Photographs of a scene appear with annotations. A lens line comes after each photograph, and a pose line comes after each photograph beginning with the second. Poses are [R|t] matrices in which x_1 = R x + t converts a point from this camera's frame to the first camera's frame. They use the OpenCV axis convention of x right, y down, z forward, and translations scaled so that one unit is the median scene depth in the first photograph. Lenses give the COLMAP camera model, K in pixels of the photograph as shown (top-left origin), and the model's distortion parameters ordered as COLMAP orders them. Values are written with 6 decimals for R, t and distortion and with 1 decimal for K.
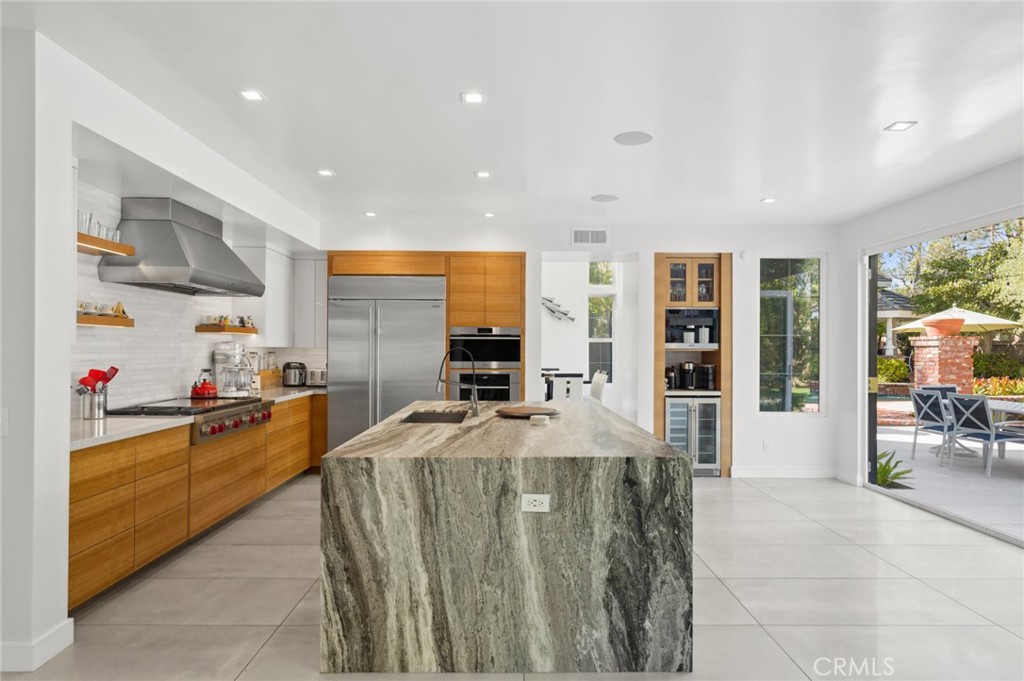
lens RADIAL K [[589.8, 0, 513.5], [0, 589.8, 346.3], [0, 0, 1]] dist [0.004428, 0.000000]
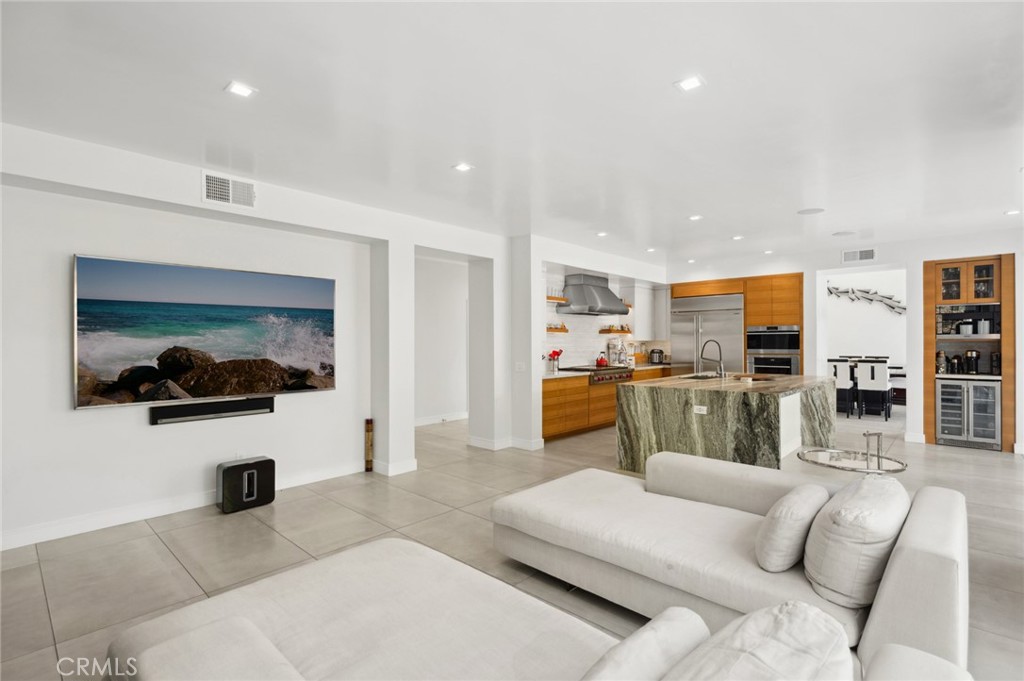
lens RADIAL K [[481.7, 0, 514.6], [0, 481.7, 342.0], [0, 0, 1]] dist [0.002950, -0.000009]
pose [[0.725315, -0.006872, -0.688383, 0.368098], [0.009988, 0.999950, 0.000542, 0.000791], [0.688345, -0.007268, 0.725347, -0.376350]]
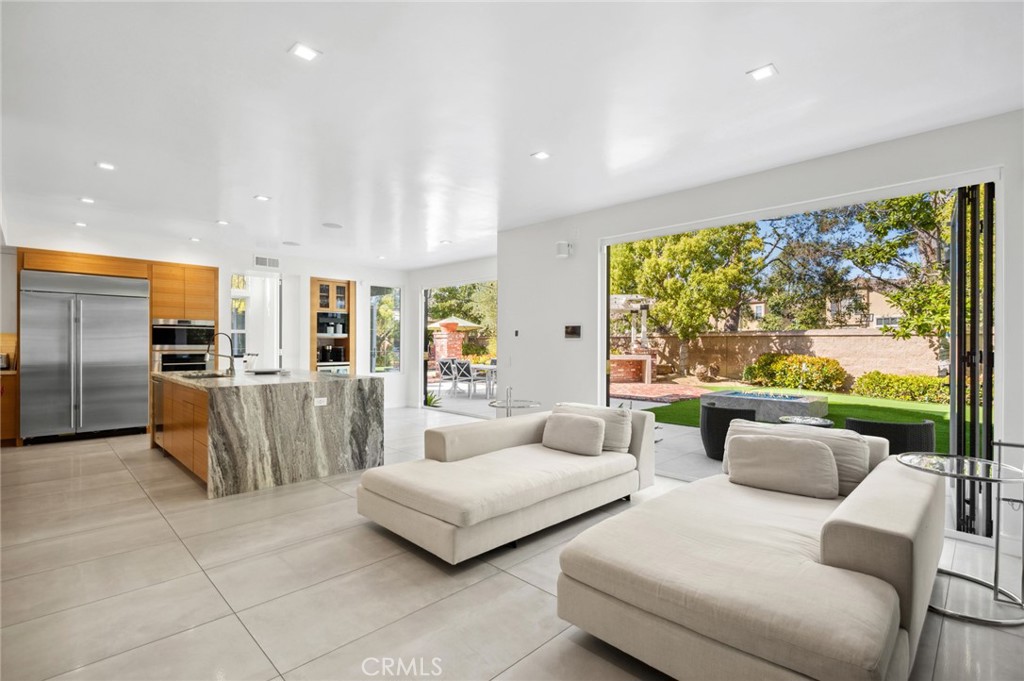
lens RADIAL K [[481.7, 0, 514.6], [0, 481.7, 342.0], [0, 0, 1]] dist [0.002950, -0.000009]
pose [[0.710448, 0.000575, 0.703749, -0.339253], [-0.003851, 0.999988, 0.003071, 0.015000], [-0.703739, -0.004891, 0.710442, -0.378791]]
